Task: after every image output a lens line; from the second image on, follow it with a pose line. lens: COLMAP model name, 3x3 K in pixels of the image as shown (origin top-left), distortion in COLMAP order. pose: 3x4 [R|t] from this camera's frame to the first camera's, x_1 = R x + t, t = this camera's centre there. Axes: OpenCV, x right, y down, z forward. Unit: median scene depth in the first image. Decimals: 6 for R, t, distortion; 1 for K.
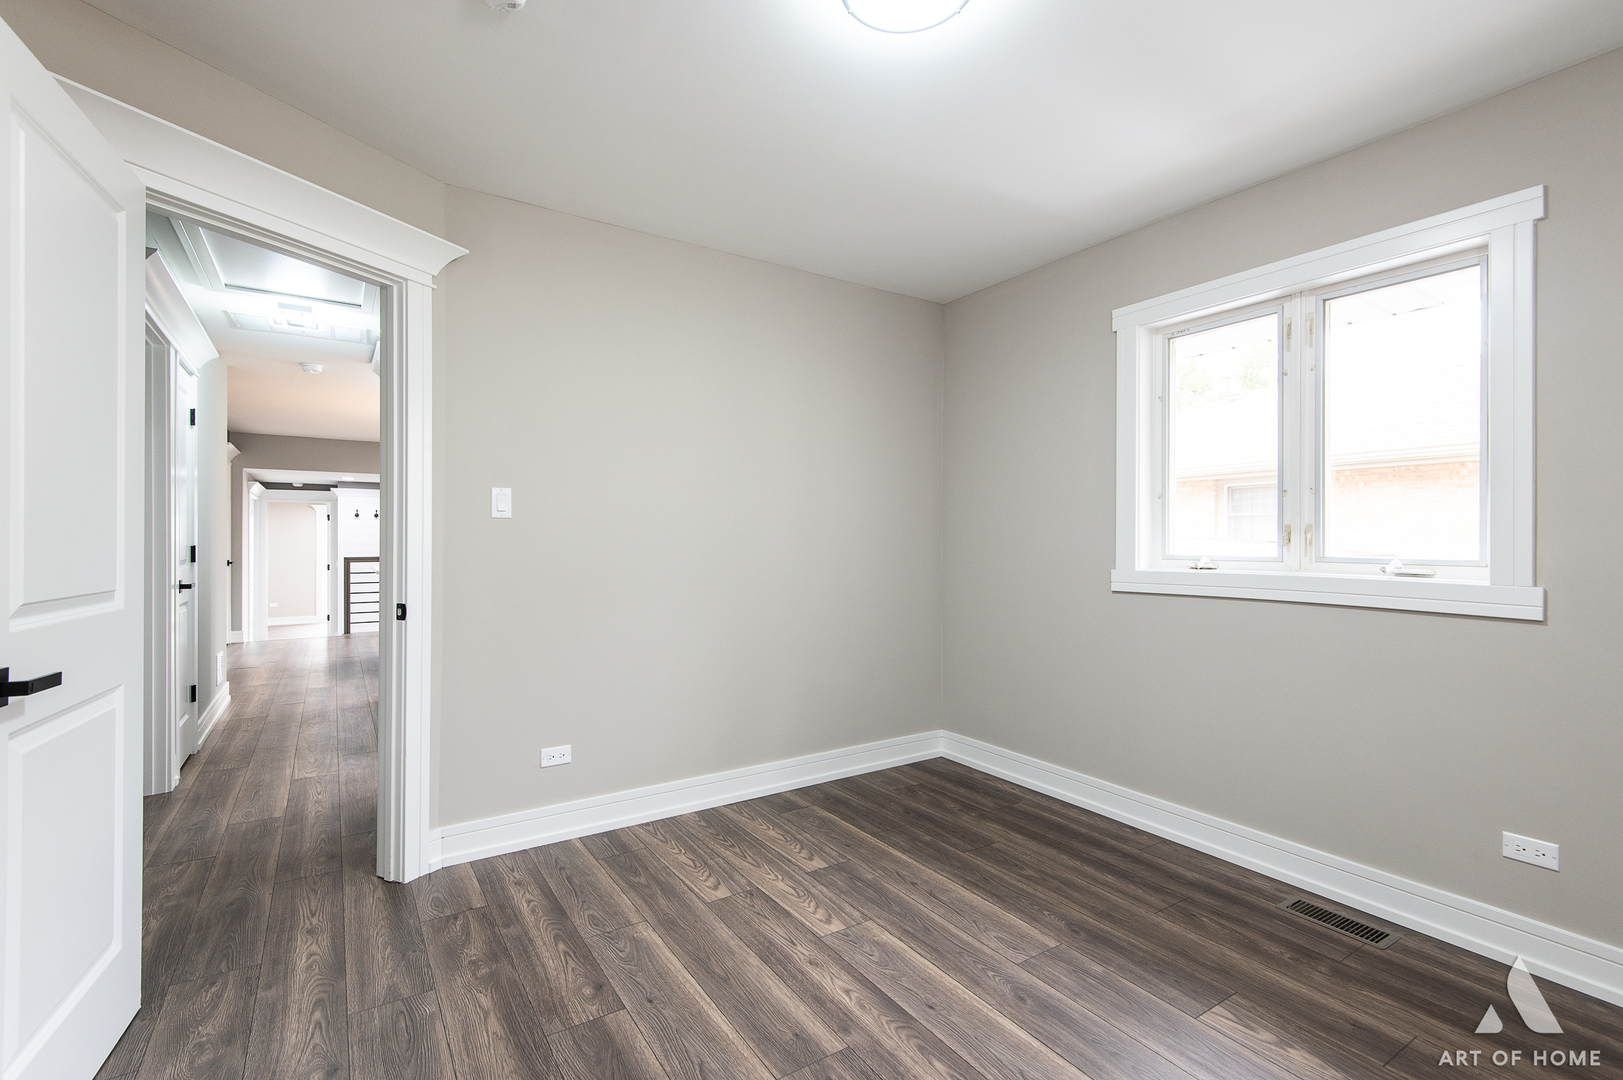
lens RADIAL K [[739.5, 0, 802.7], [0, 739.5, 549.8], [0, 0, 1]] dist [0.026750, -0.013676]
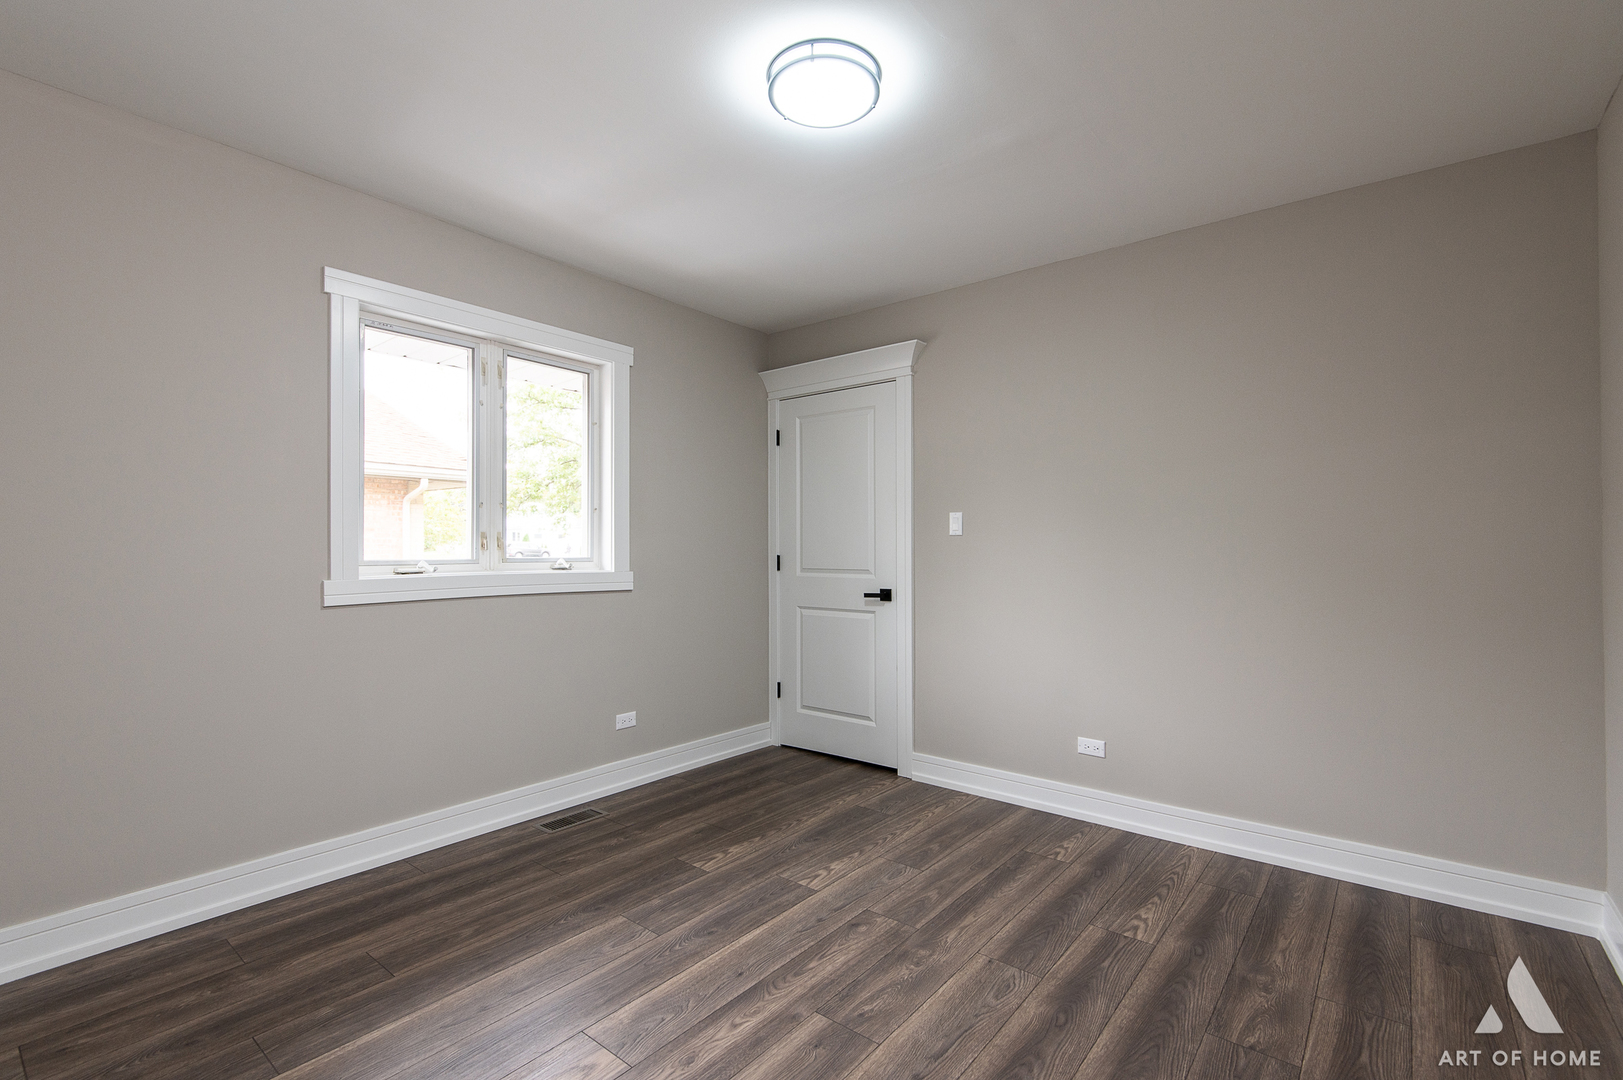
lens RADIAL K [[739.5, 0, 809.1], [0, 739.5, 549.1], [0, 0, 1]] dist [0.026750, -0.013676]
pose [[-0.322434, -0.008876, 0.946550, -0.670319], [0.011445, 0.999846, 0.013275, -0.016649], [-0.946523, 0.015114, -0.322282, 0.942288]]
